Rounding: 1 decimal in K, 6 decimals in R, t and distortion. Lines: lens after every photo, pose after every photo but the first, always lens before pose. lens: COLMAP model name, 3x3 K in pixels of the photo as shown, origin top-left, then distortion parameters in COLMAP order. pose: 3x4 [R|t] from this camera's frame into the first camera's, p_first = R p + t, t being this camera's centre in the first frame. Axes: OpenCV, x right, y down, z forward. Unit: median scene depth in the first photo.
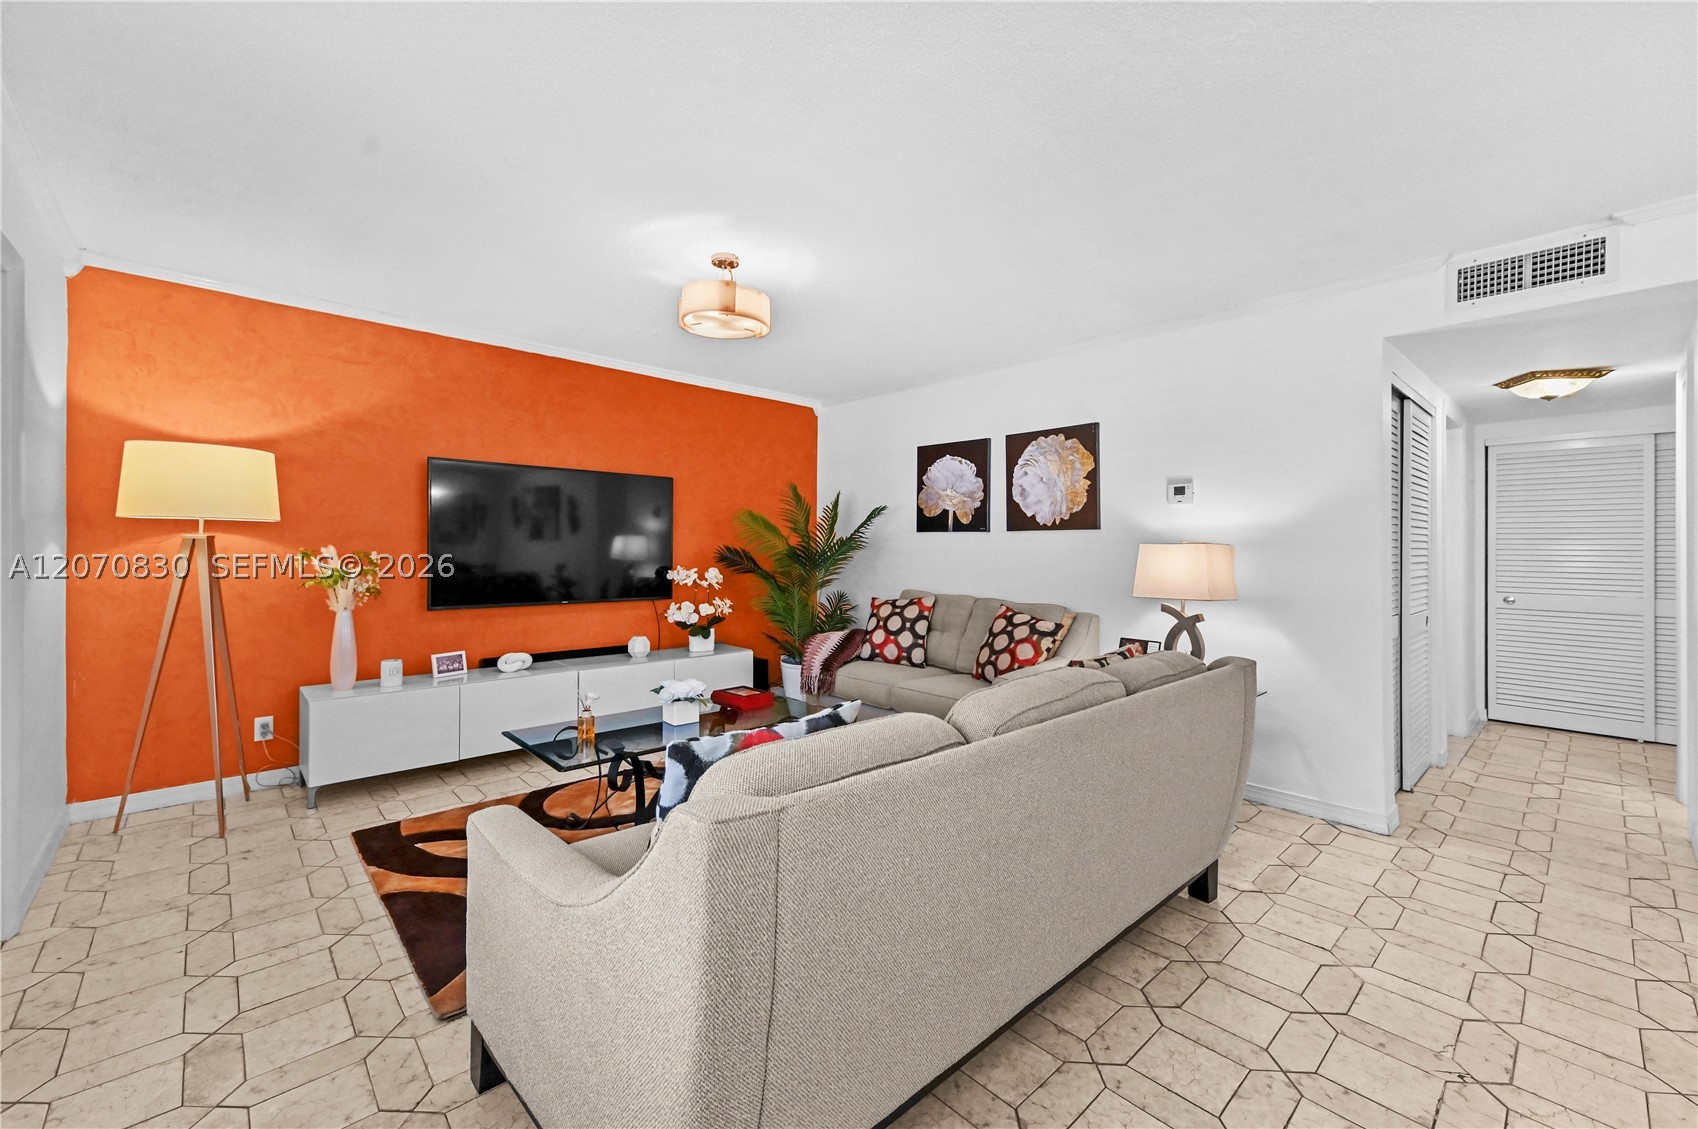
lens RADIAL K [[683.1, 0, 854.5], [0, 683.1, 547.1], [0, 0, 1]] dist [0.016507, 0.000149]
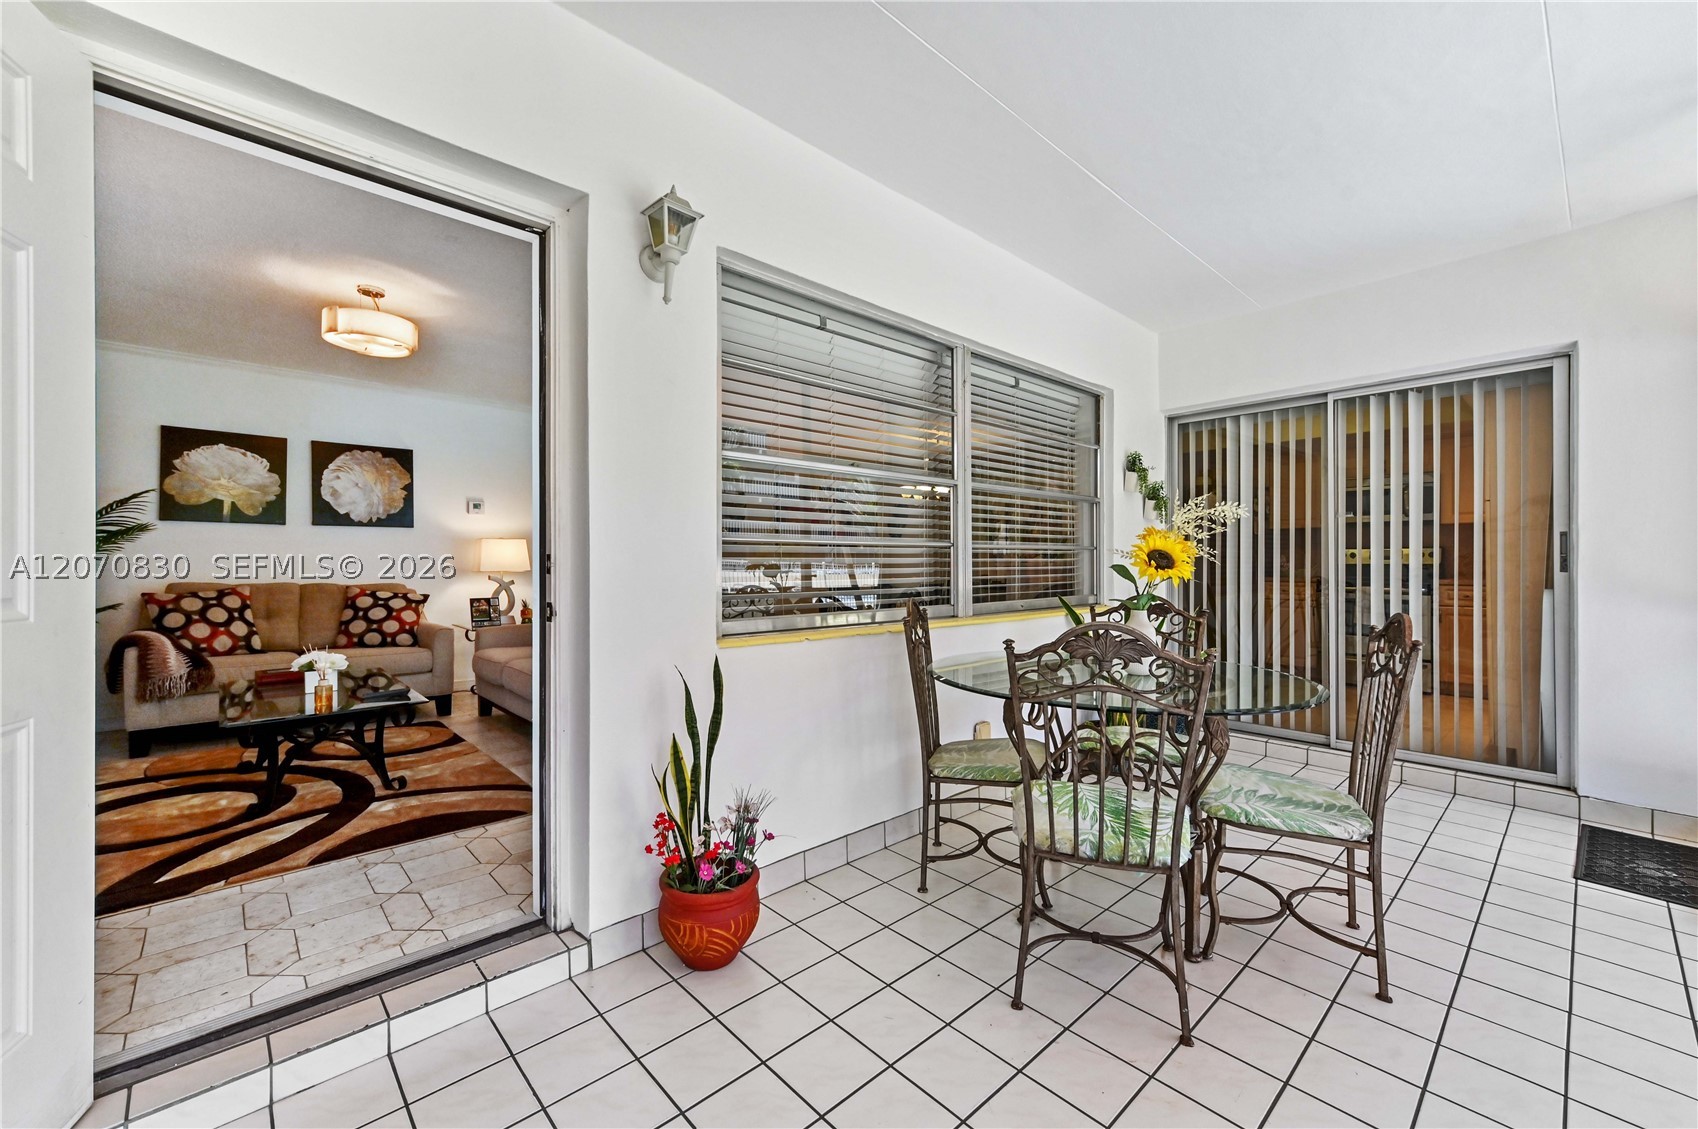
lens RADIAL K [[681.3, 0, 854.9], [0, 681.3, 558.8], [0, 0, 1]] dist [0.018850, 0.000383]
pose [[-0.005000, -0.002258, 0.999985, -0.975022], [0.002062, 0.999995, 0.002268, 0.033859], [-0.999985, 0.002073, -0.004995, 0.108635]]
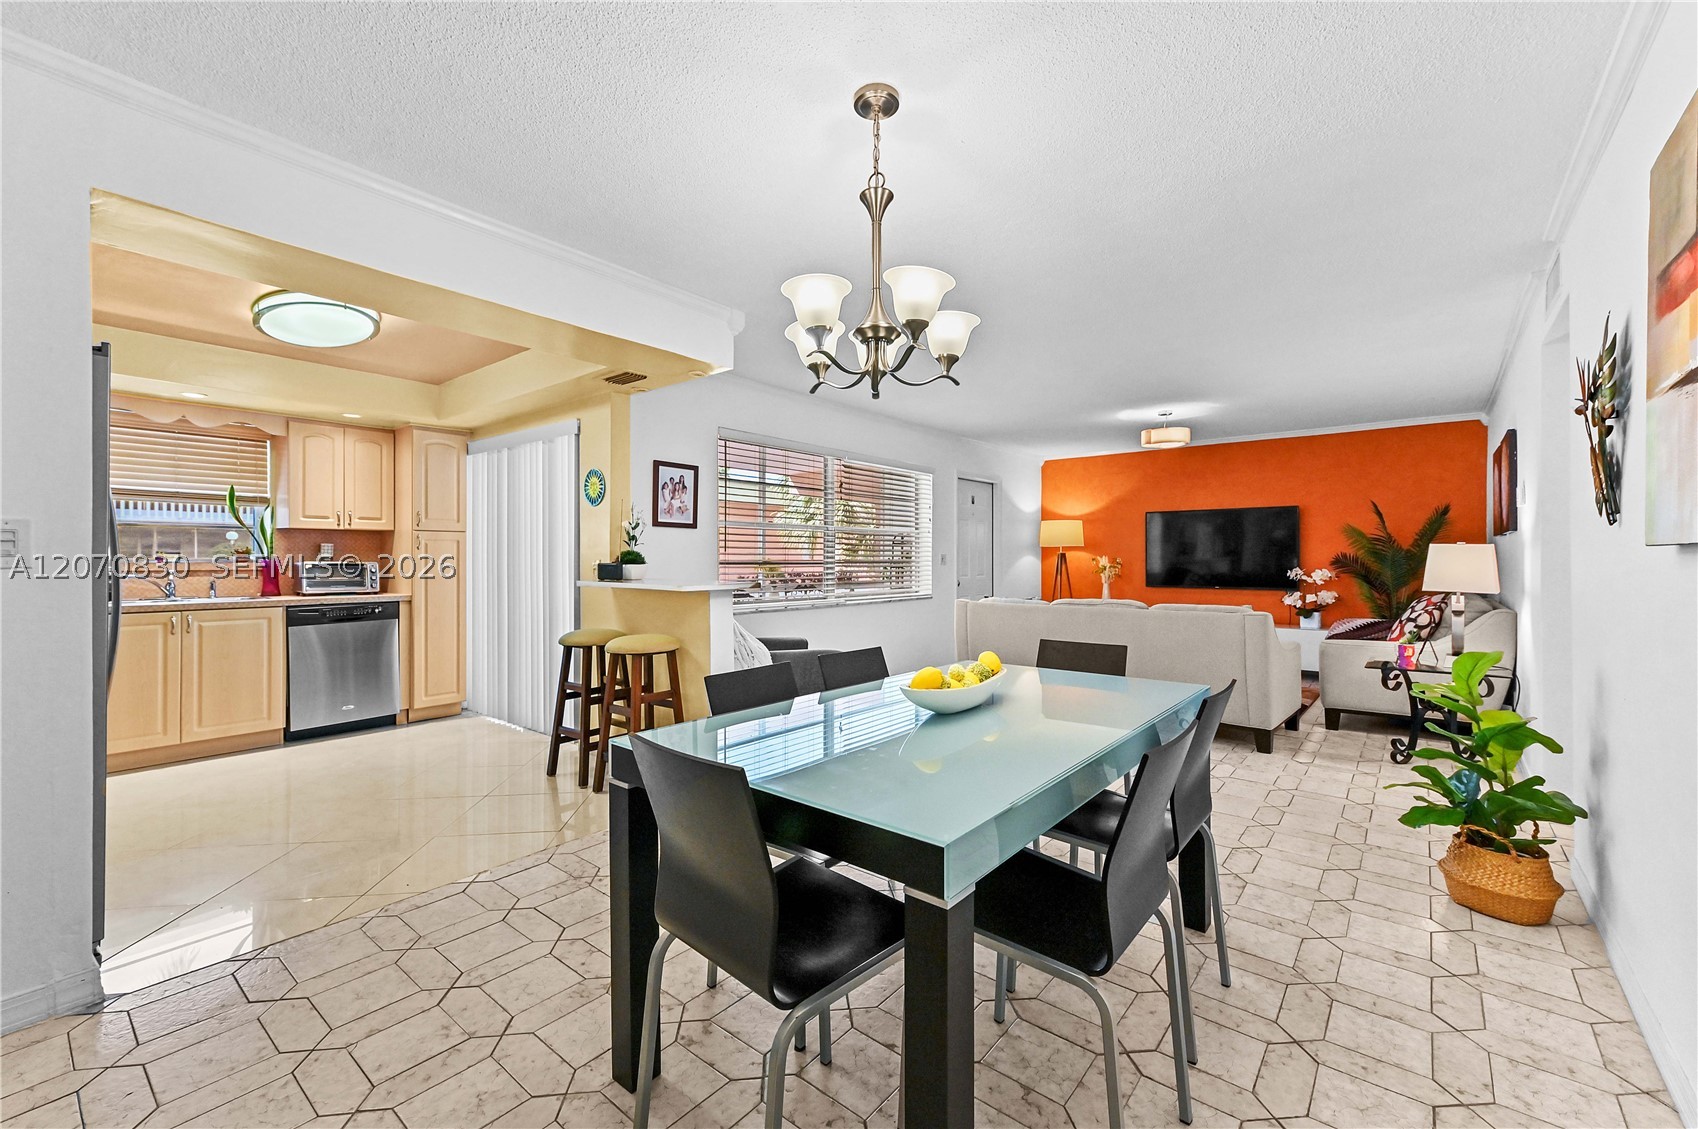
lens RADIAL K [[704.5, 0, 850.5], [0, 704.5, 568.0], [0, 0, 1]] dist [0.016981, 0.000070]
pose [[0.129849, 0.004695, -0.991523, 1.234456], [0.002091, 0.999985, 0.005009, 0.021914], [0.991532, -0.002724, 0.129837, -0.139877]]
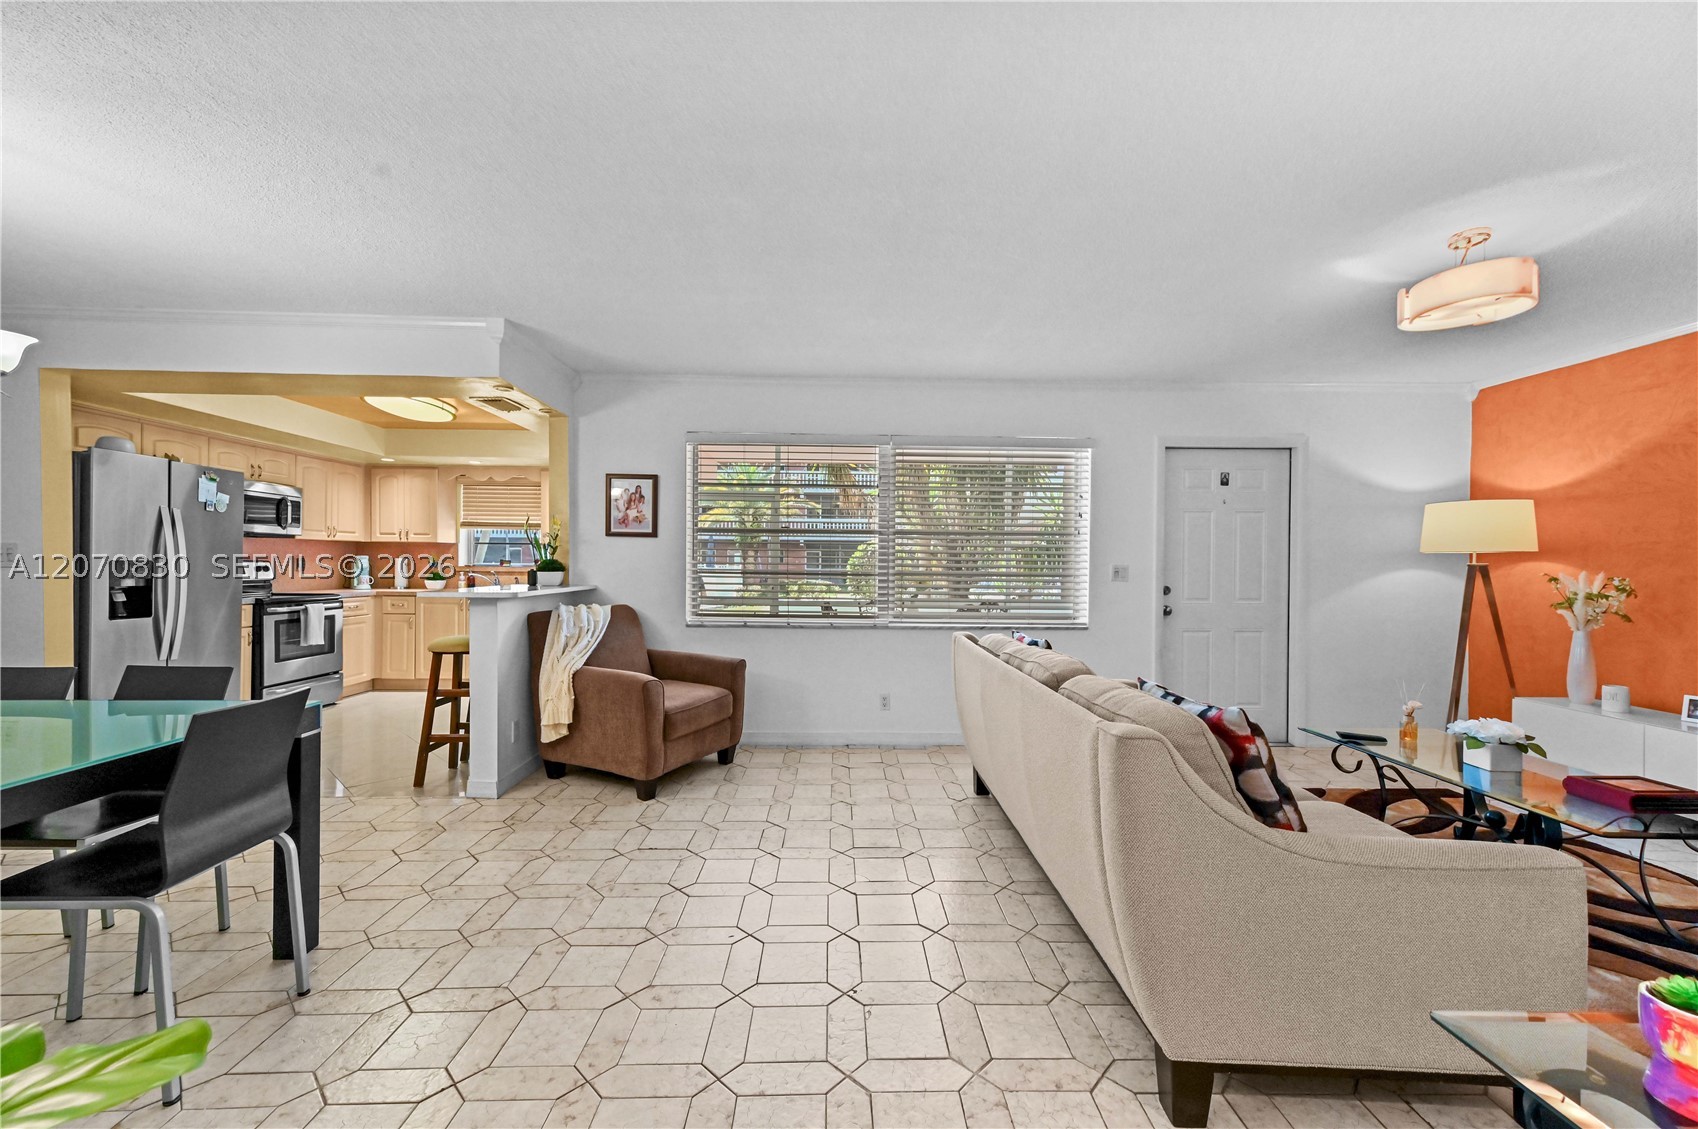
lens RADIAL K [[672.2, 0, 848.2], [0, 672.2, 568.8], [0, 0, 1]] dist [0.018330, 0.000025]
pose [[-0.670453, -0.009502, -0.741891, 0.682191], [-0.014853, 0.999889, 0.000616, 0.008739], [0.741803, 0.011433, -0.670520, 0.699278]]
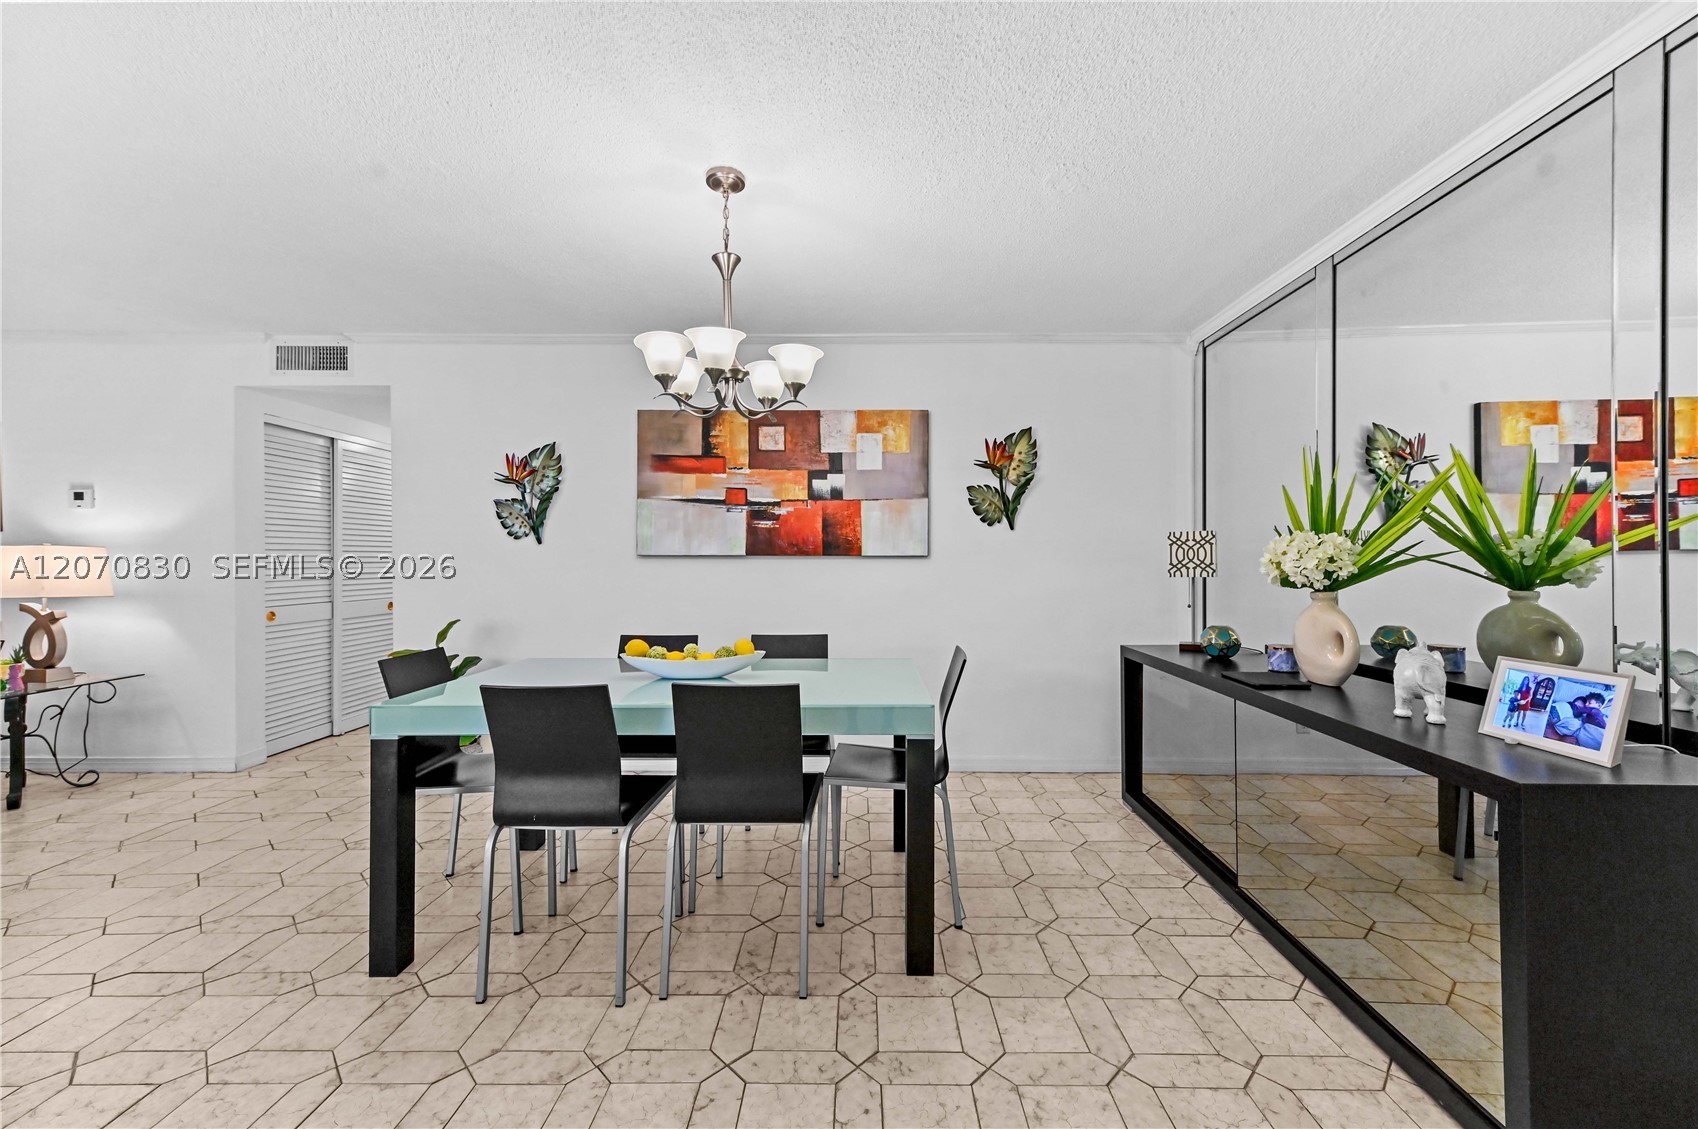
lens RADIAL K [[662.2, 0, 845.9], [0, 662.2, 564.9], [0, 0, 1]] dist [0.017686, 0.000162]
pose [[0.694726, -0.014234, 0.719133, 0.466050], [0.006560, 0.999888, 0.013453, 0.014734], [-0.719244, -0.004629, 0.694742, -0.492696]]
